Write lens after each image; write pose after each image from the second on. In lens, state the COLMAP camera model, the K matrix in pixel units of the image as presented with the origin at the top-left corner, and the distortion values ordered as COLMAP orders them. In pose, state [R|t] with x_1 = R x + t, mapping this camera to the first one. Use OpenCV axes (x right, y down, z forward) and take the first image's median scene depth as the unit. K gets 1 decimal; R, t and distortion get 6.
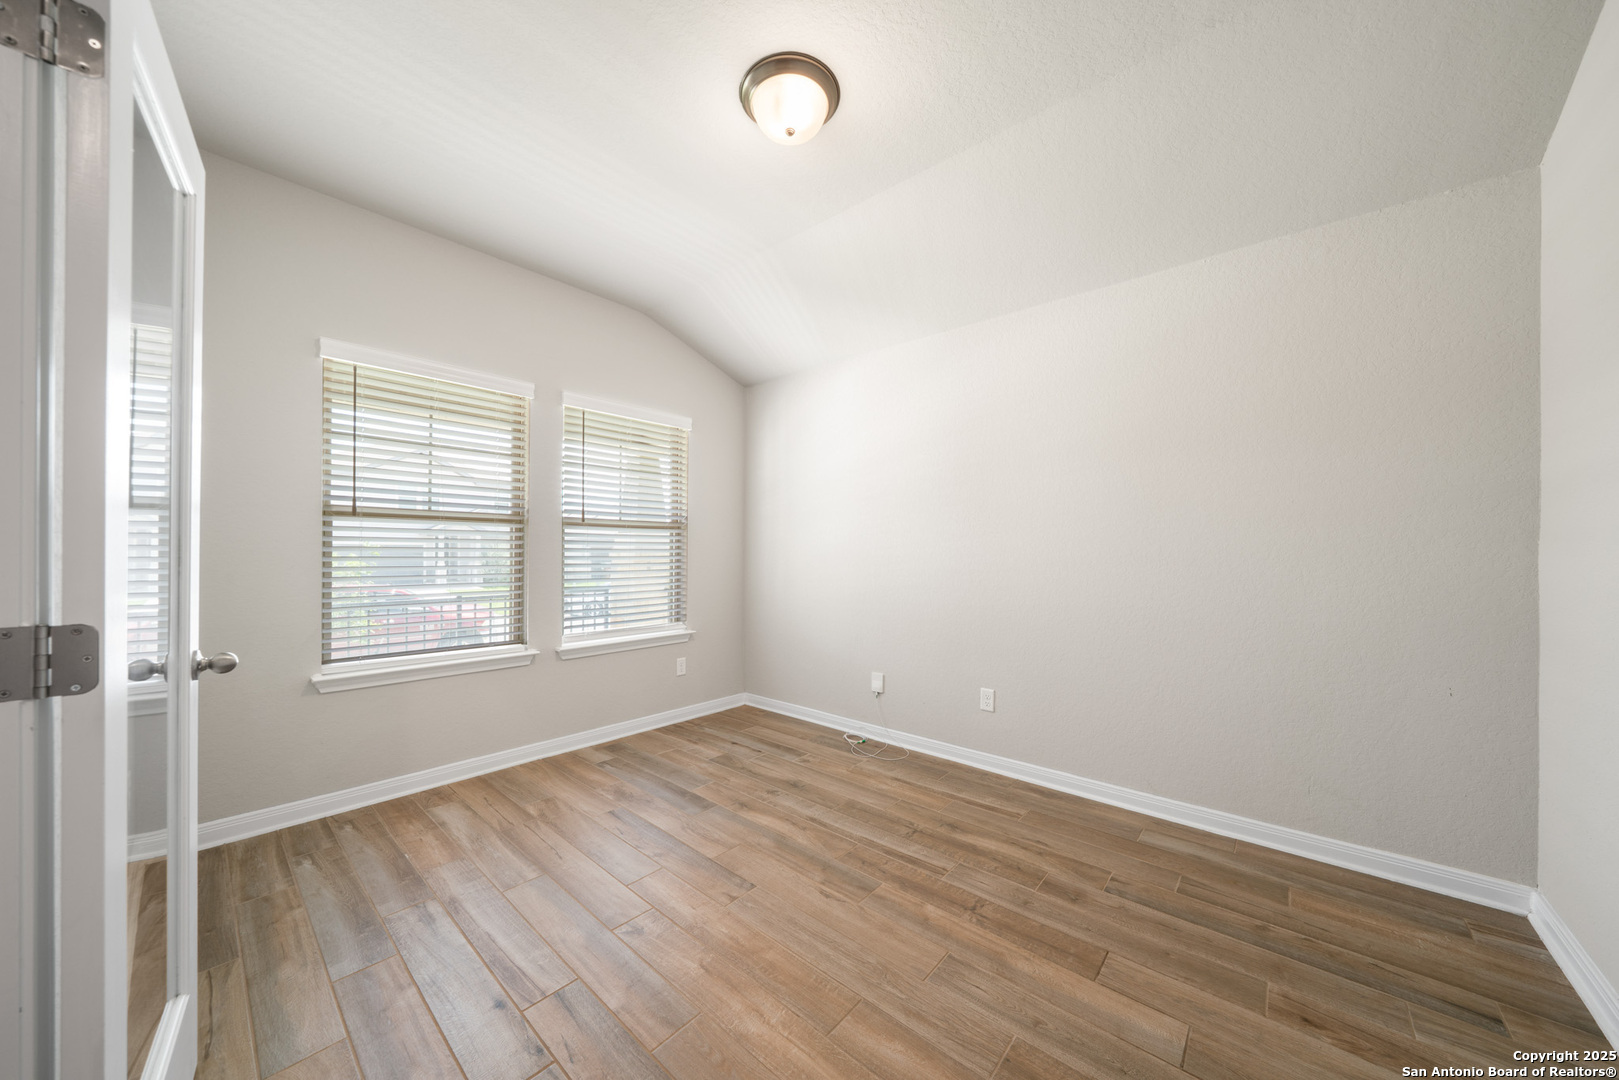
lens RADIAL K [[554.4, 0, 807.8], [0, 554.4, 549.4], [0, 0, 1]] dist [0.000173, 0.000022]
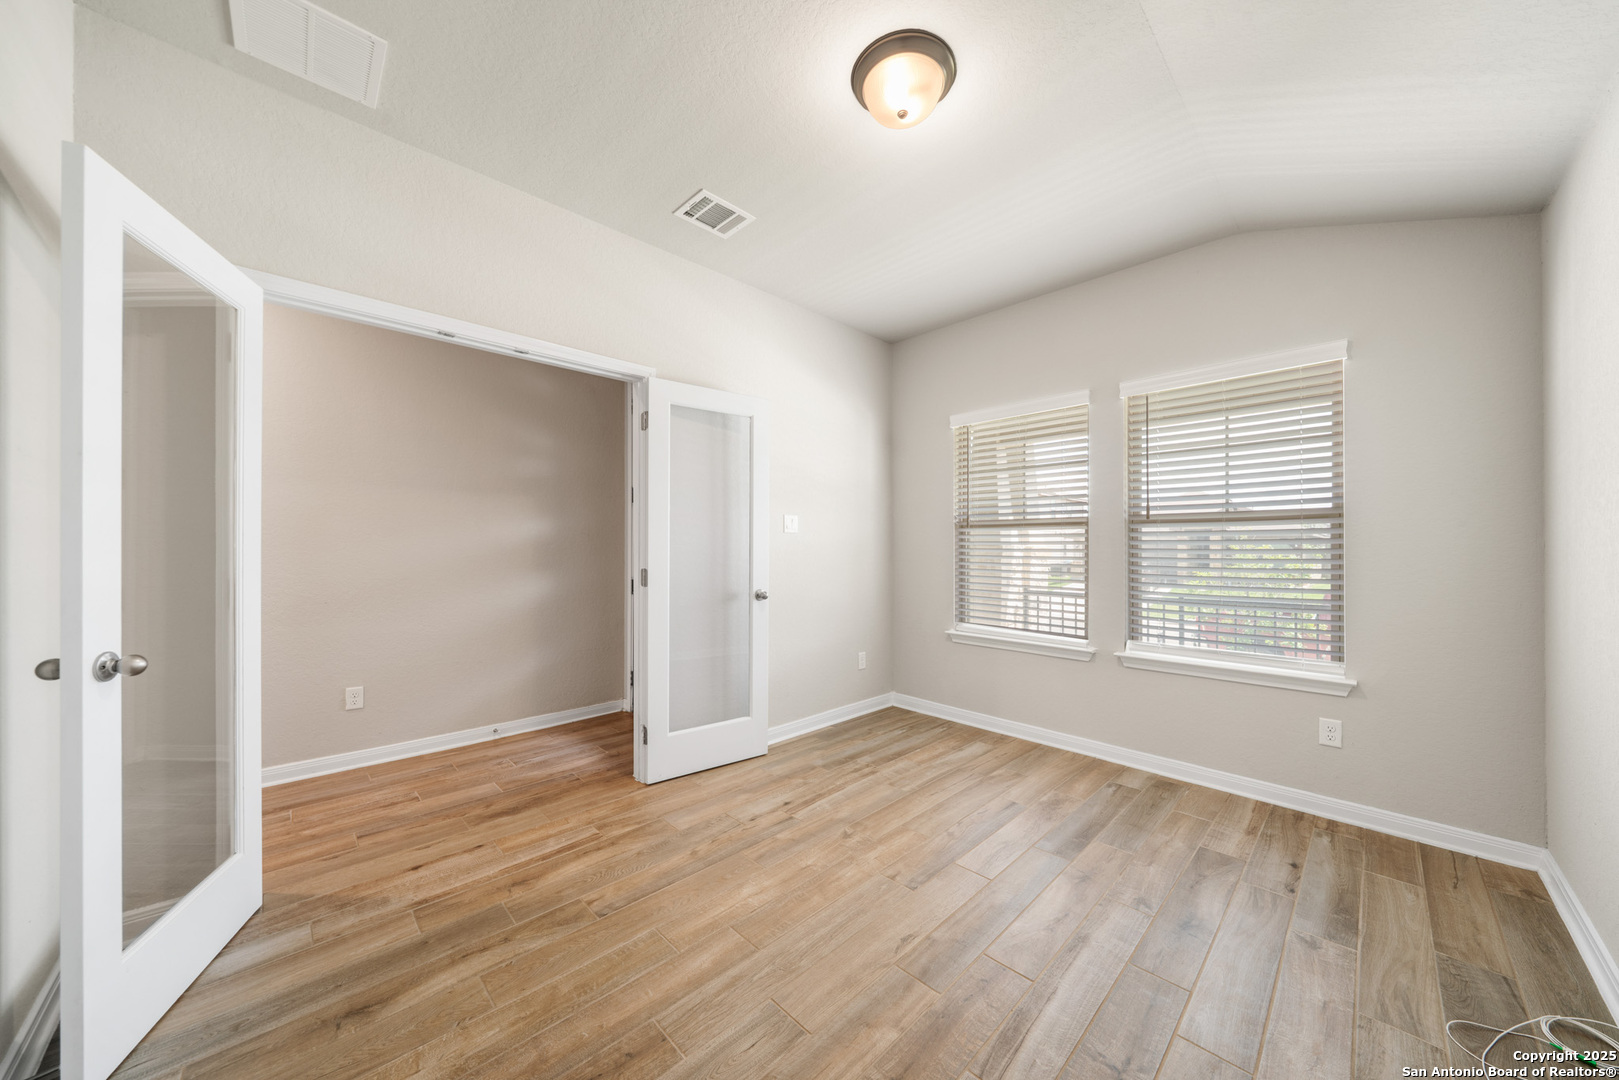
lens RADIAL K [[554.4, 0, 807.8], [0, 554.4, 549.4], [0, 0, 1]] dist [0.000173, 0.000022]
pose [[-0.081076, -0.006115, -0.996689, 0.704329], [0.000896, 0.999980, -0.006208, 0.005169], [0.996708, -0.001397, -0.081068, 0.691997]]
